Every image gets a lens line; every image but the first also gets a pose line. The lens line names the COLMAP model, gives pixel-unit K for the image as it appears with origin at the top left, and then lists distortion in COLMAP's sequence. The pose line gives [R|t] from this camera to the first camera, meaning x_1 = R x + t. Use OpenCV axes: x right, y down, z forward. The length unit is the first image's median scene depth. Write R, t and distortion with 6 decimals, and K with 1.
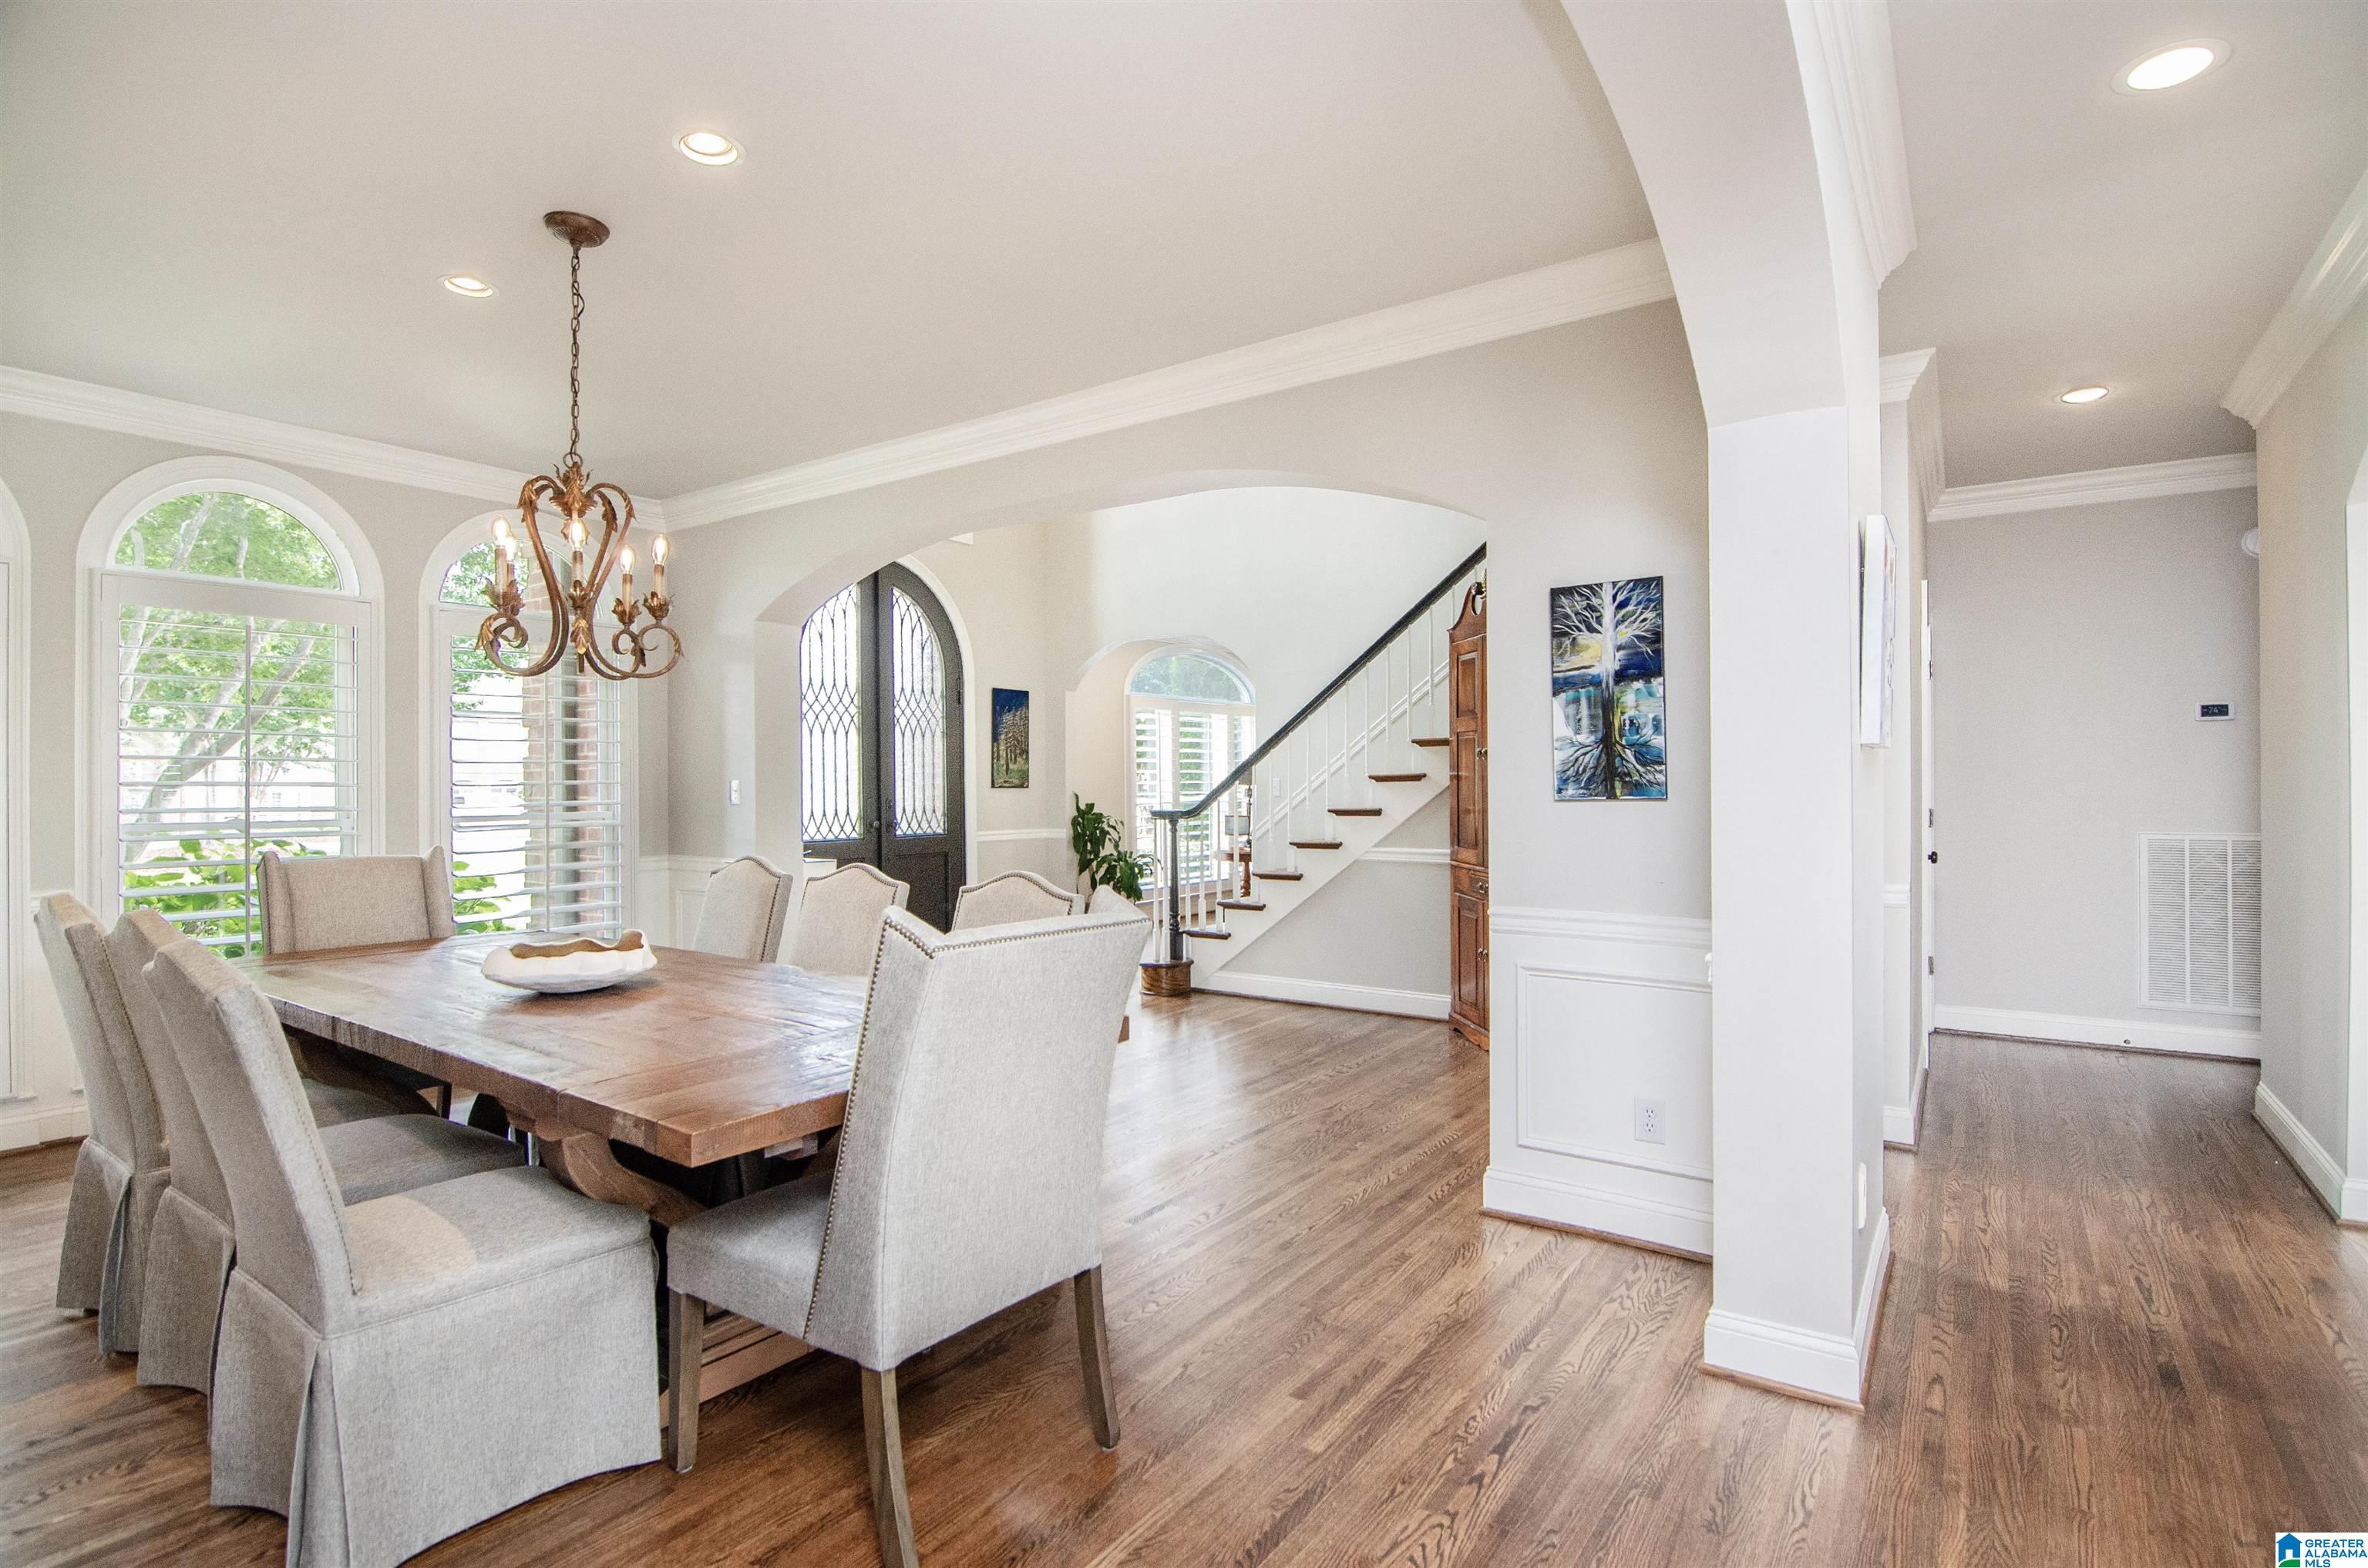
lens RADIAL K [[1139.2, 0, 1159.1], [0, 1139.2, 787.2], [0, 0, 1]] dist [-0.001564, -0.000869]
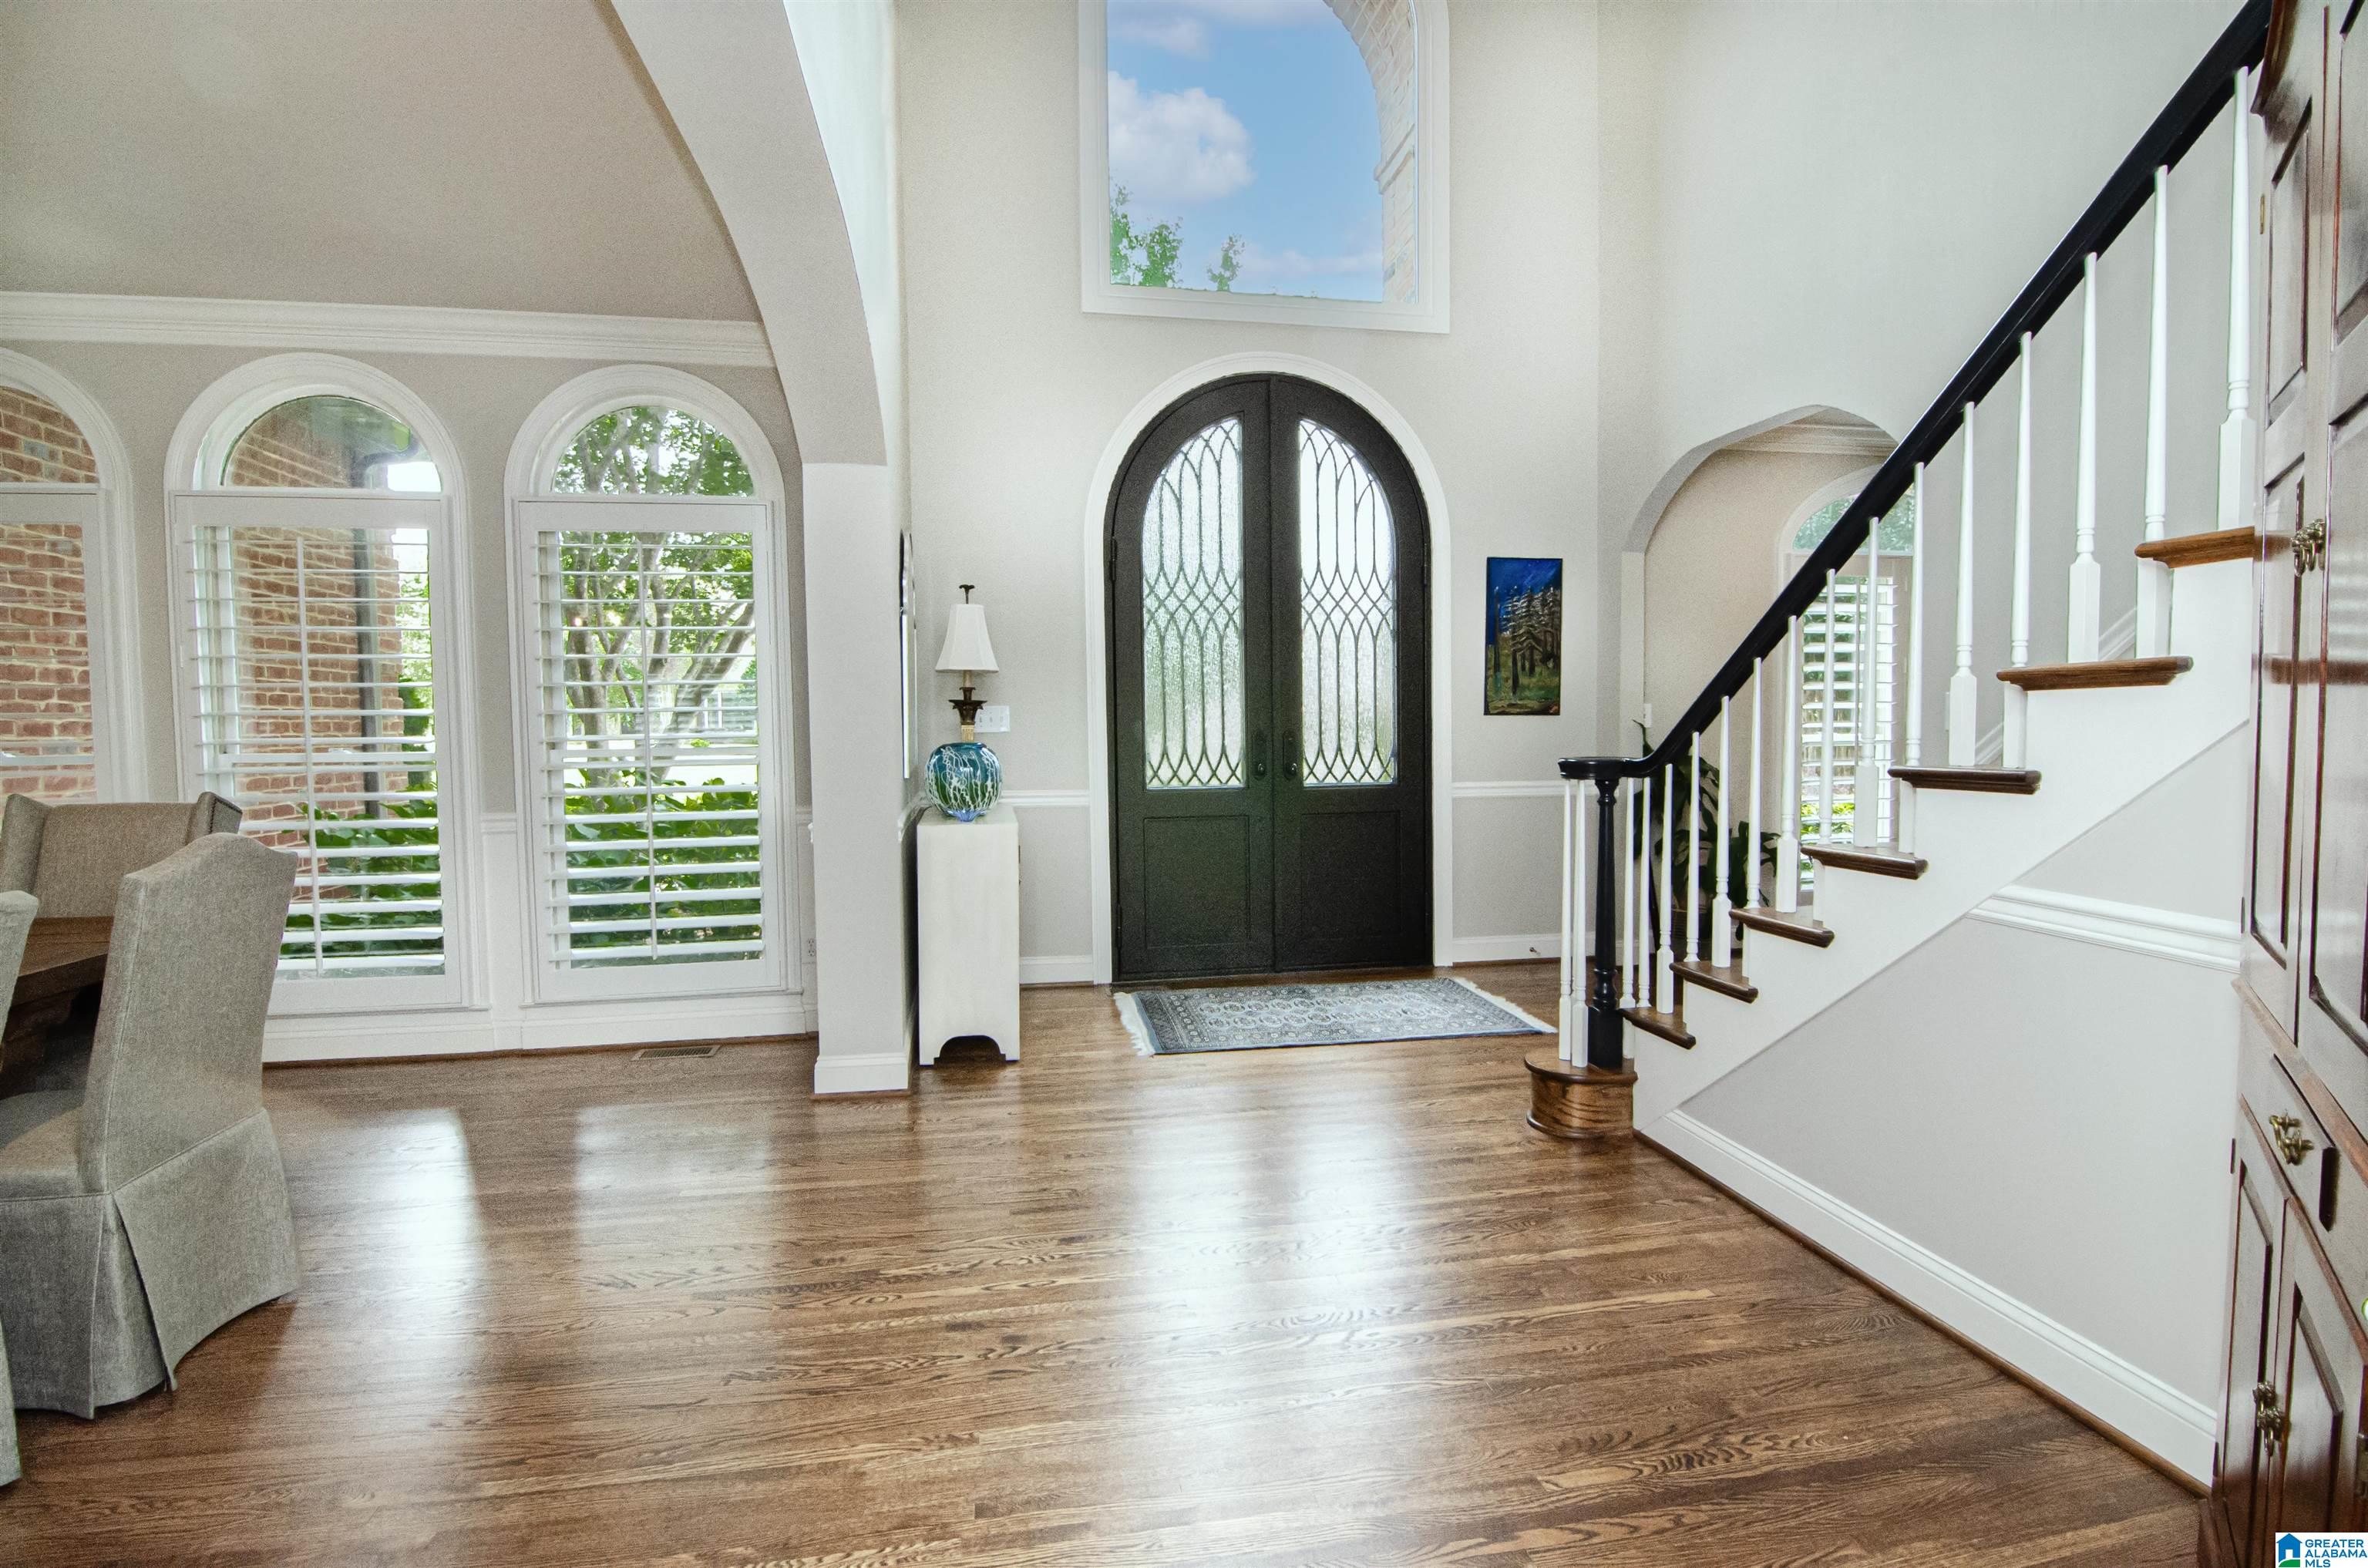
lens RADIAL K [[1139.2, 0, 1159.1], [0, 1139.2, 787.2], [0, 0, 1]] dist [-0.001564, -0.000869]
pose [[0.722241, 0.038091, -0.690592, 0.185108], [0.005160, 0.998158, 0.060452, 0.001639], [0.691623, -0.047224, 0.720714, 0.459378]]
